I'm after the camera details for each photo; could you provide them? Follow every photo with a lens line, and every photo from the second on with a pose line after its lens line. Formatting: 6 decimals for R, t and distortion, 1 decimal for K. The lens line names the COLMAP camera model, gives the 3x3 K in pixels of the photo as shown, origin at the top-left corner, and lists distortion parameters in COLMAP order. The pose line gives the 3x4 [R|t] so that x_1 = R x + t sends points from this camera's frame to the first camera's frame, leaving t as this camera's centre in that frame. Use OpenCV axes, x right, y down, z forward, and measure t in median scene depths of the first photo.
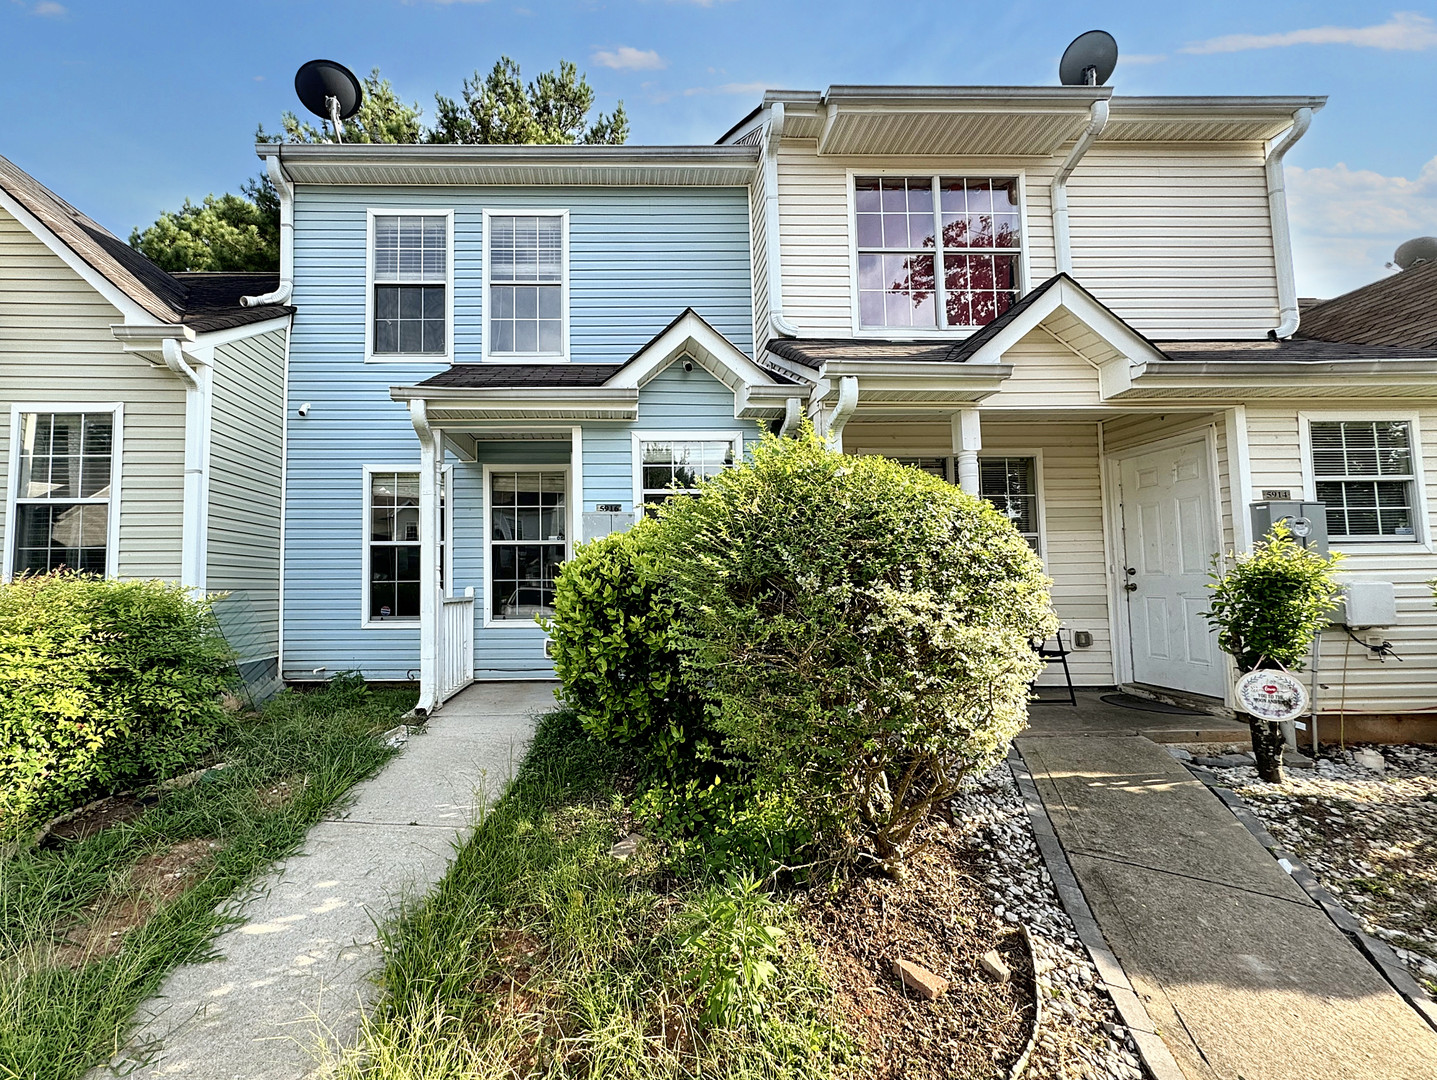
lens RADIAL K [[595.4, 0, 604.0], [0, 595.4, 551.1], [0, 0, 1]] dist [-0.000877, -0.000017]
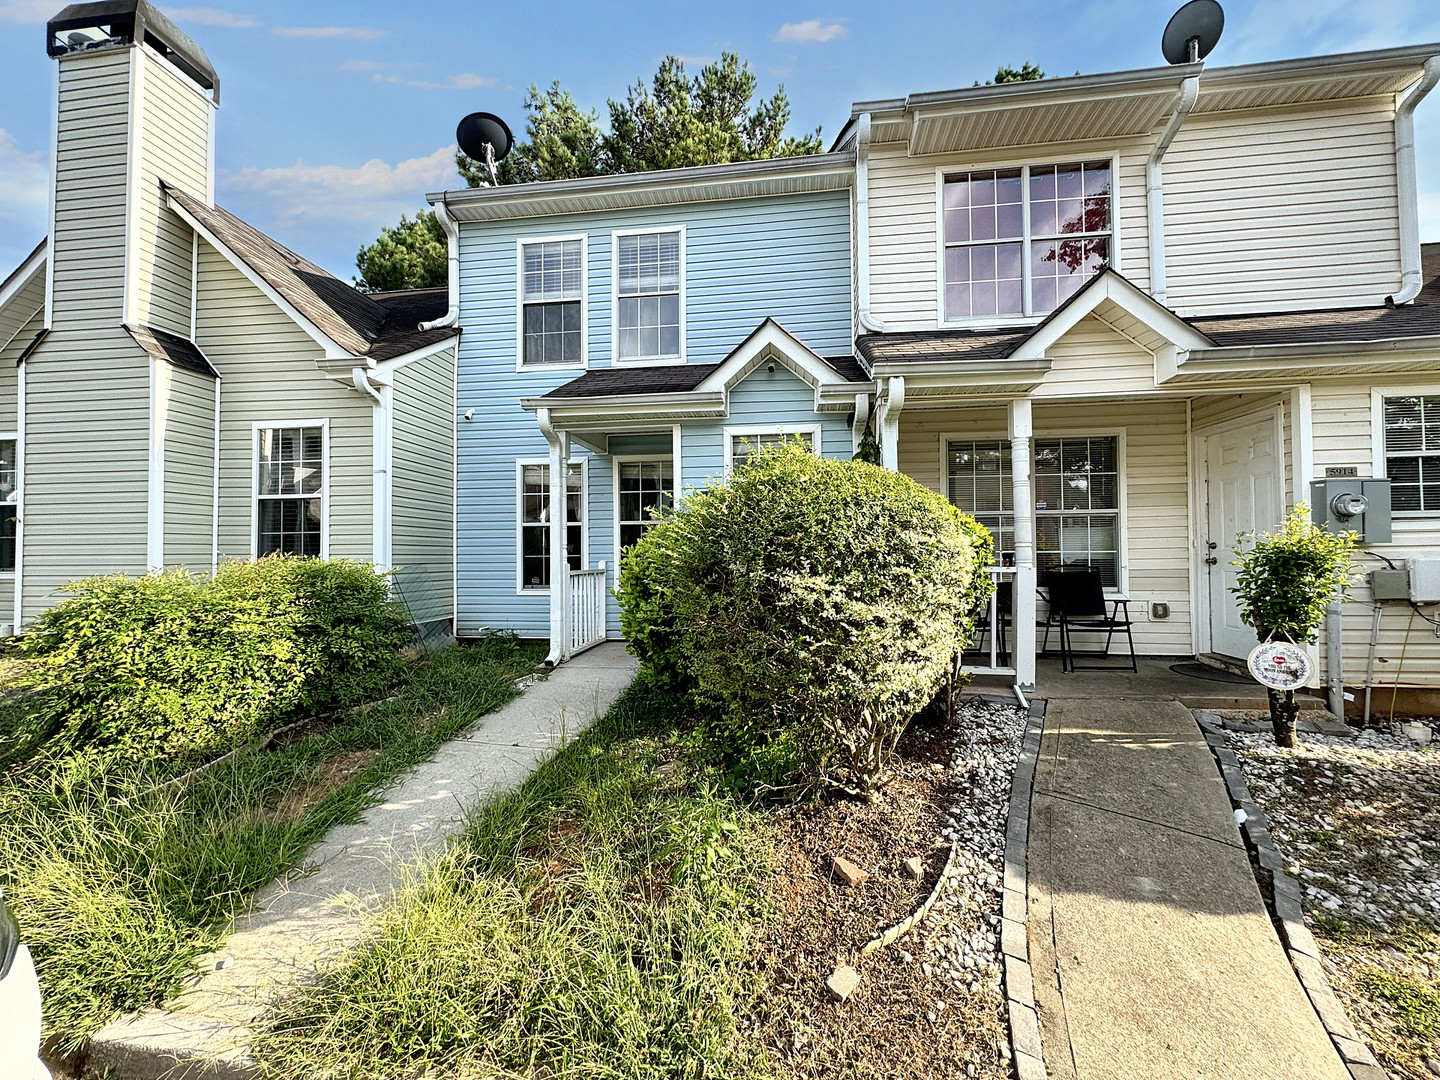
lens RADIAL K [[578.8, 0, 720.0], [0, 578.8, 540.0], [0, 0, 1]] dist [-0.001212, -0.000047]
pose [[0.989681, -0.006361, -0.143147, 0.215714], [0.011860, 0.999223, 0.037599, -0.027298], [0.142797, -0.038908, 0.988987, -0.128689]]
